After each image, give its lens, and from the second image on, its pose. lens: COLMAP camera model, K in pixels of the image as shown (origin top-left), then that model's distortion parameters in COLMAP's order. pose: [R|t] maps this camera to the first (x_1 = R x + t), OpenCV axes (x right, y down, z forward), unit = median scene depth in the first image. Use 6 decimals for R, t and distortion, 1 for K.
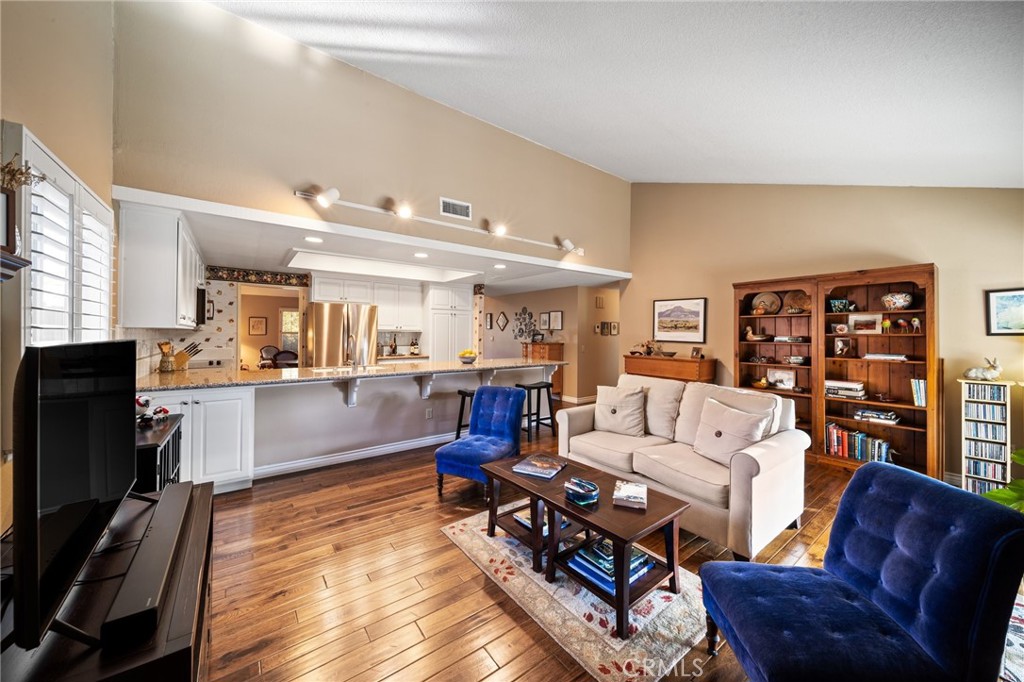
lens RADIAL K [[361.8, 0, 520.2], [0, 361.8, 334.1], [0, 0, 1]] dist [0.000290, -0.001793]
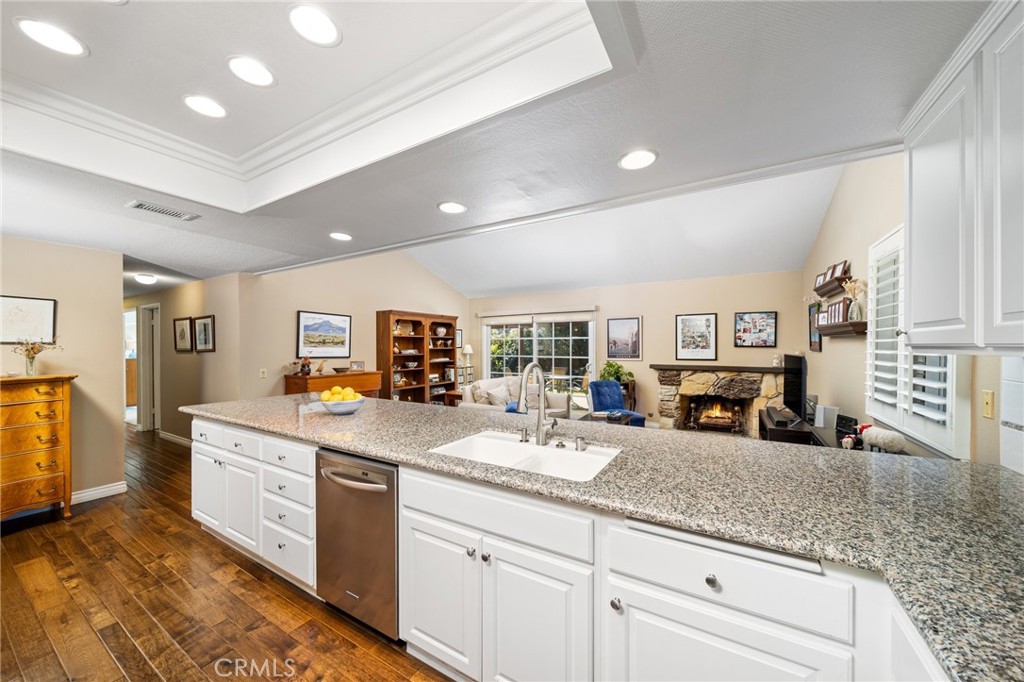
lens RADIAL K [[361.8, 0, 509.6], [0, 361.8, 350.9], [0, 0, 1]] dist [0.000290, -0.001793]
pose [[-0.362940, -0.016106, 0.931673, -0.656336], [0.000142, 0.999850, 0.017339, -0.013316], [-0.931812, 0.006426, -0.362883, 0.914841]]
